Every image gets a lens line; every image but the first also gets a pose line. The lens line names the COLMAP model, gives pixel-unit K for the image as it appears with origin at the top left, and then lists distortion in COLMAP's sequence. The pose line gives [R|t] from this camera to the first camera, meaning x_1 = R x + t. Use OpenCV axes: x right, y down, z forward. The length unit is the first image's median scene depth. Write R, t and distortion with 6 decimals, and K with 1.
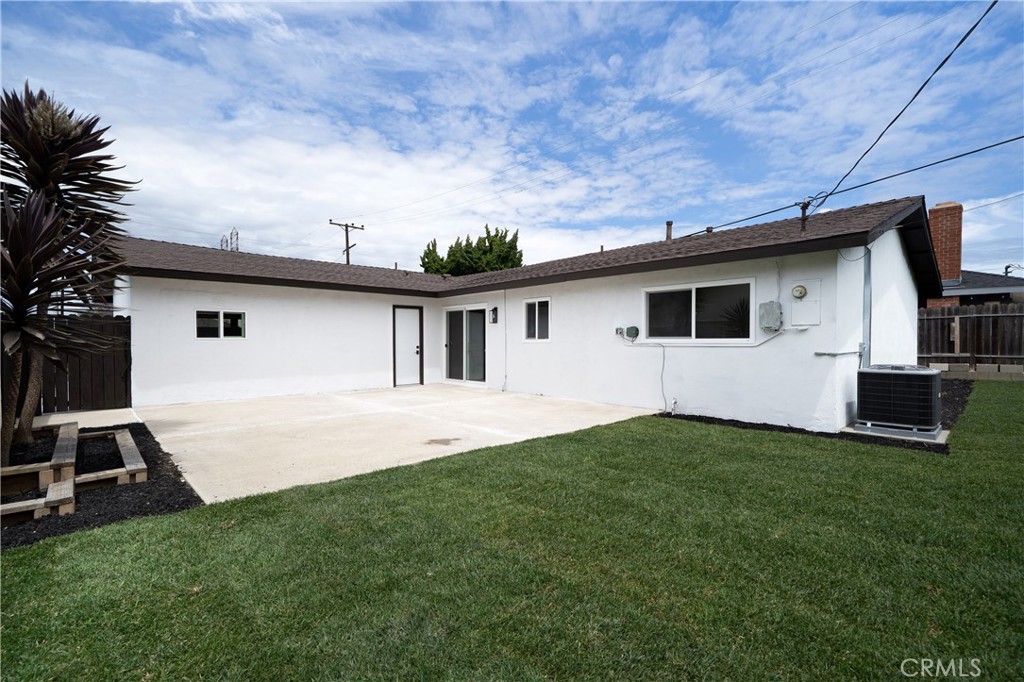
lens RADIAL K [[453.6, 0, 513.9], [0, 453.6, 346.5], [0, 0, 1]] dist [0.012251, 0.000315]
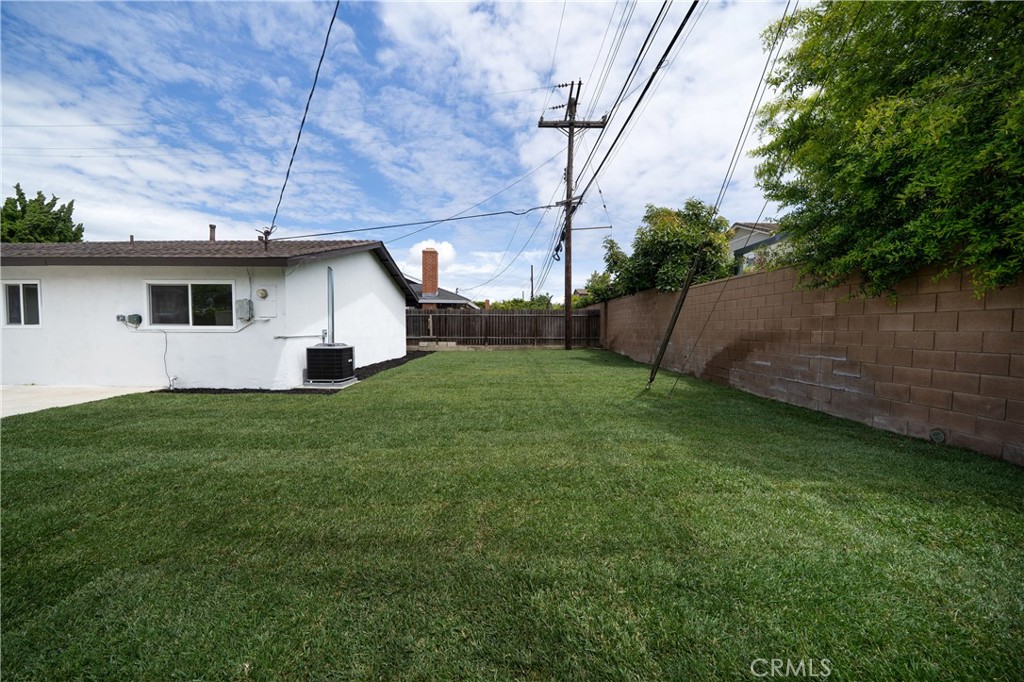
lens RADIAL K [[362.2, 0, 509.8], [0, 362.2, 345.8], [0, 0, 1]] dist [-0.019569, 0.000319]
pose [[0.682662, -0.027651, 0.730211, 0.225966], [0.001484, 0.999334, 0.036455, 0.002091], [-0.730733, -0.023803, 0.682248, -0.223629]]
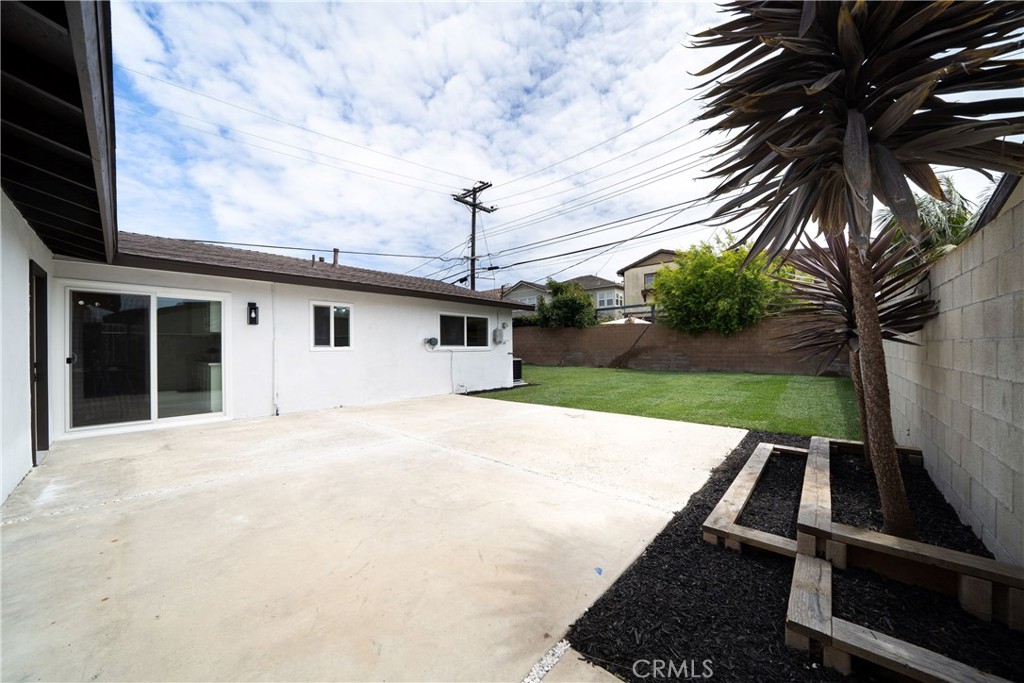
lens RADIAL K [[362.2, 0, 509.8], [0, 362.2, 346.3], [0, 0, 1]] dist [-0.019569, 0.000319]
pose [[-0.088527, 0.010175, 0.996022, -0.768453], [0.025507, 0.999643, -0.007945, -0.002728], [-0.995747, 0.024702, -0.088755, 0.773874]]
